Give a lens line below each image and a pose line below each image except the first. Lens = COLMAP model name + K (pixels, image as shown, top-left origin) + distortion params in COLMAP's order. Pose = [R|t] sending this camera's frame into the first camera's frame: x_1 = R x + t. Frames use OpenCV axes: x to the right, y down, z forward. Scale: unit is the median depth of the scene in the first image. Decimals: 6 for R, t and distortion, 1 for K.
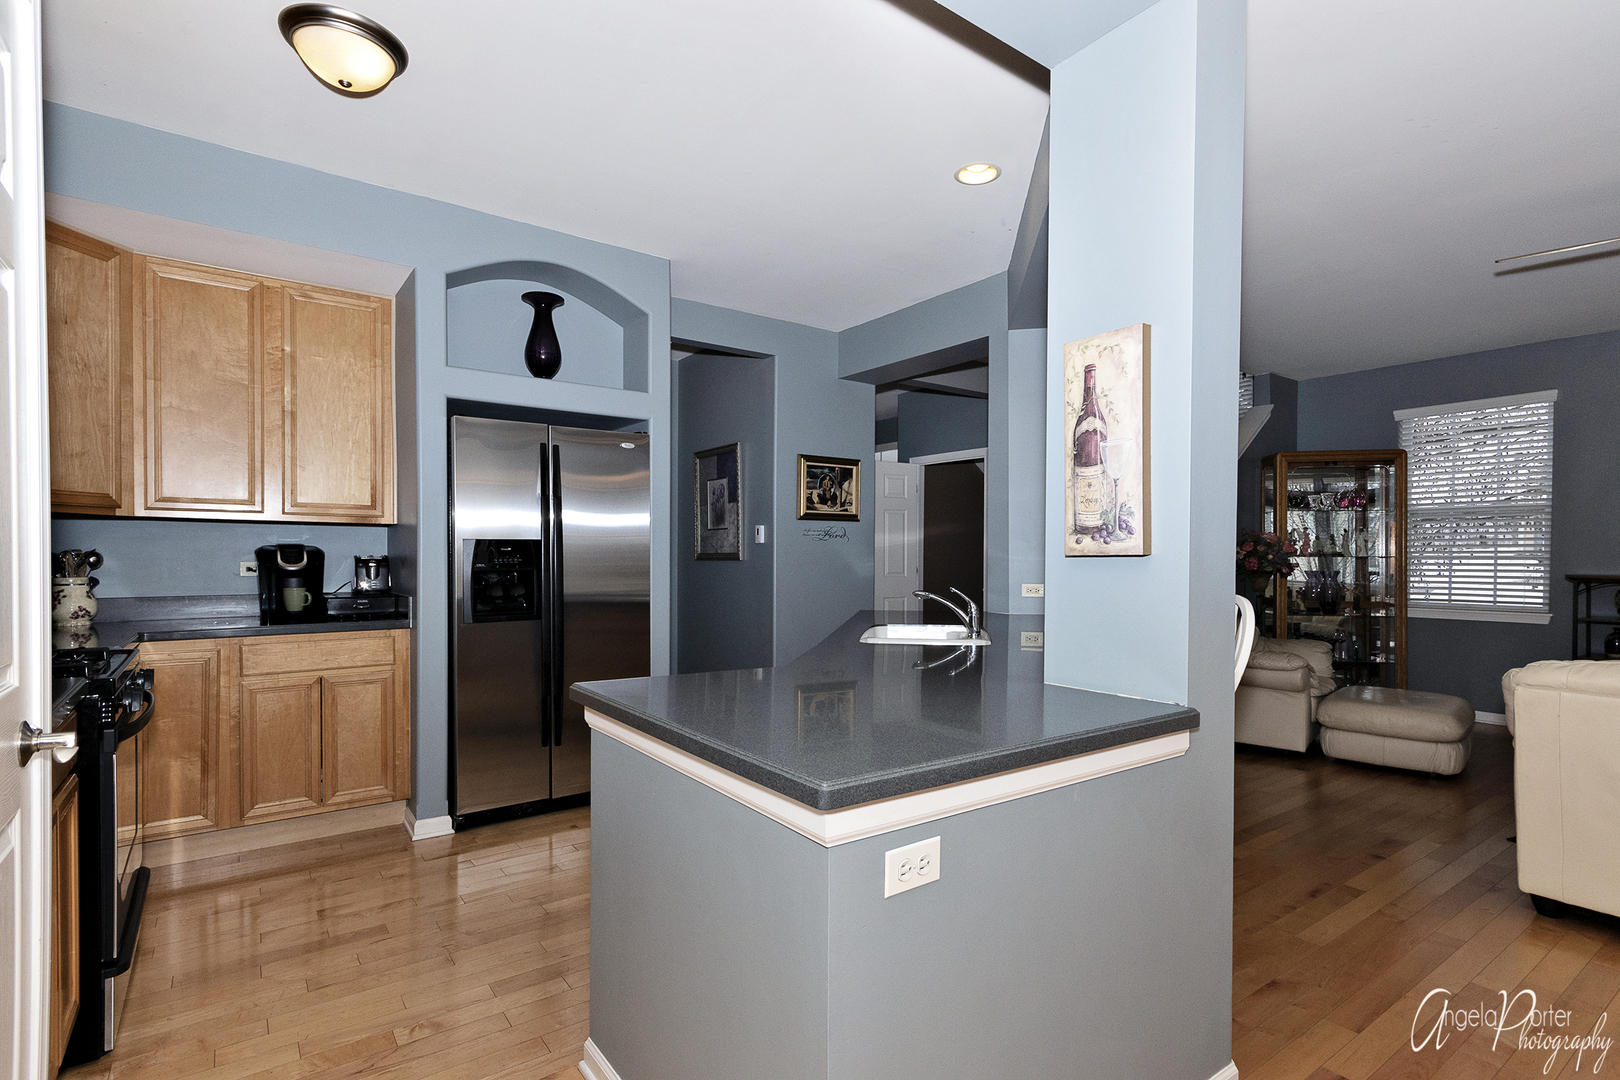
lens RADIAL K [[788.3, 0, 814.9], [0, 788.3, 565.2], [0, 0, 1]] dist [0.005053, 0.000800]
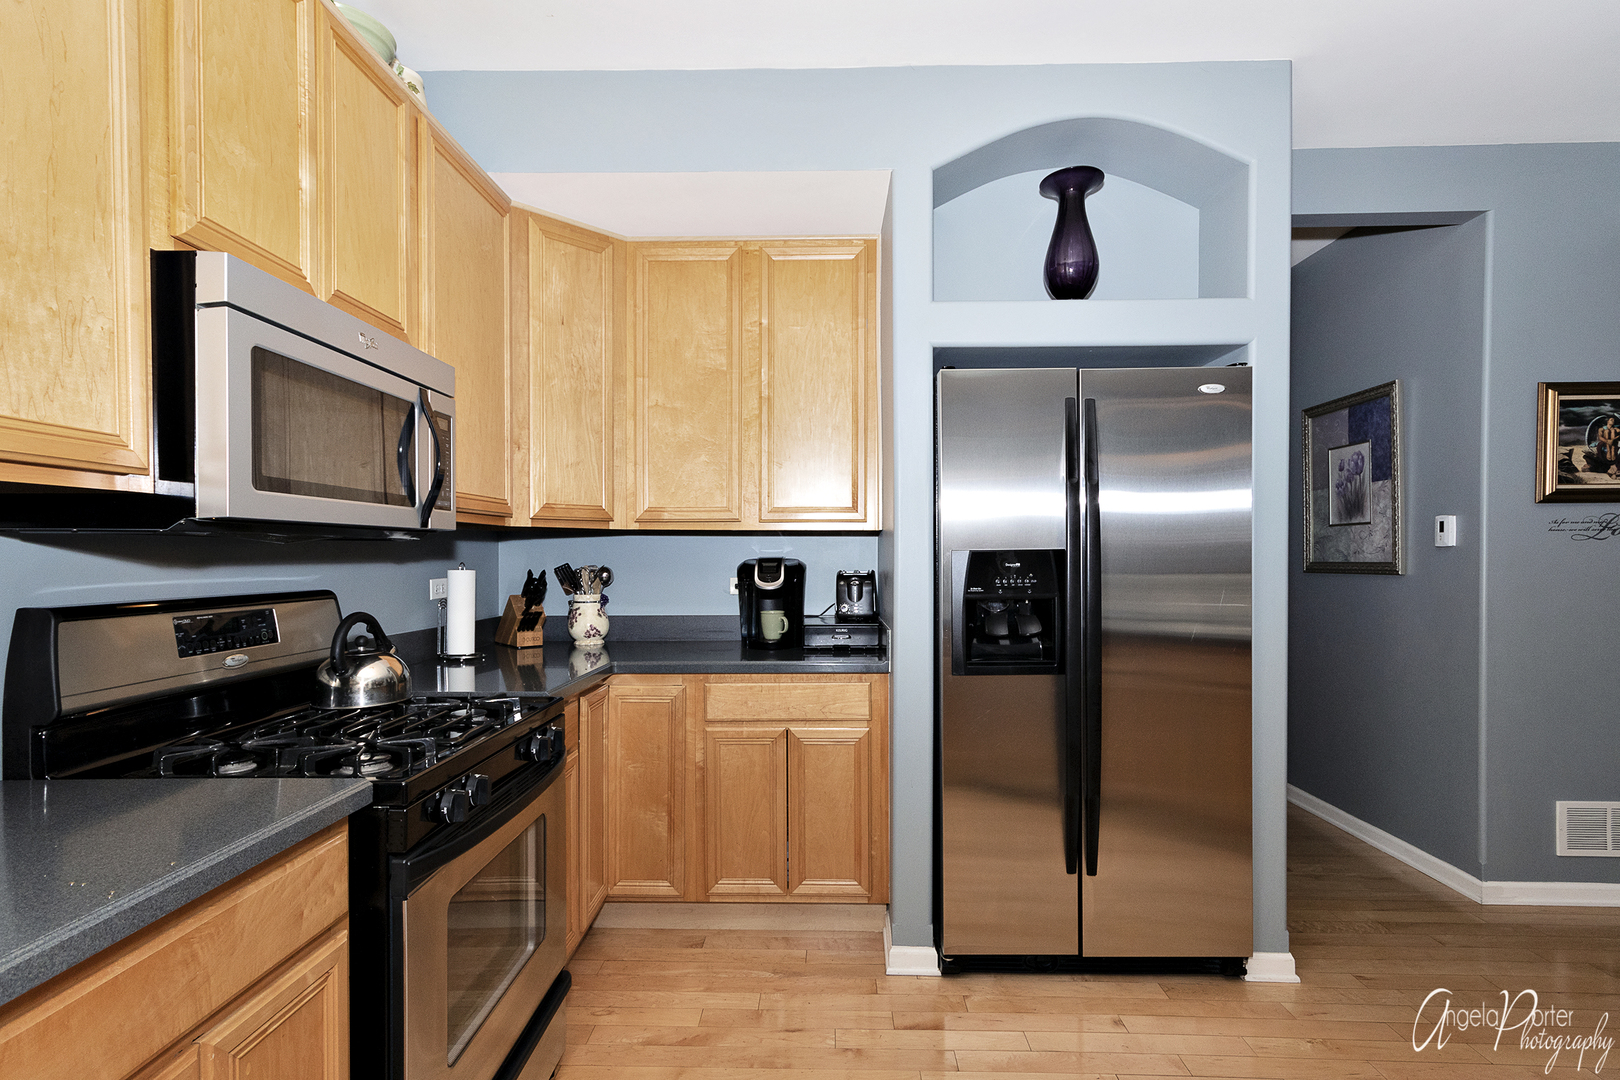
lens RADIAL K [[798.3, 0, 813.4], [0, 798.3, 566.9], [0, 0, 1]] dist [0.001466, 0.000351]
pose [[0.791612, 0.003386, -0.611015, -0.112328], [-0.002464, 0.999994, 0.002350, -0.018924], [0.611020, -0.000355, 0.791615, 0.357223]]
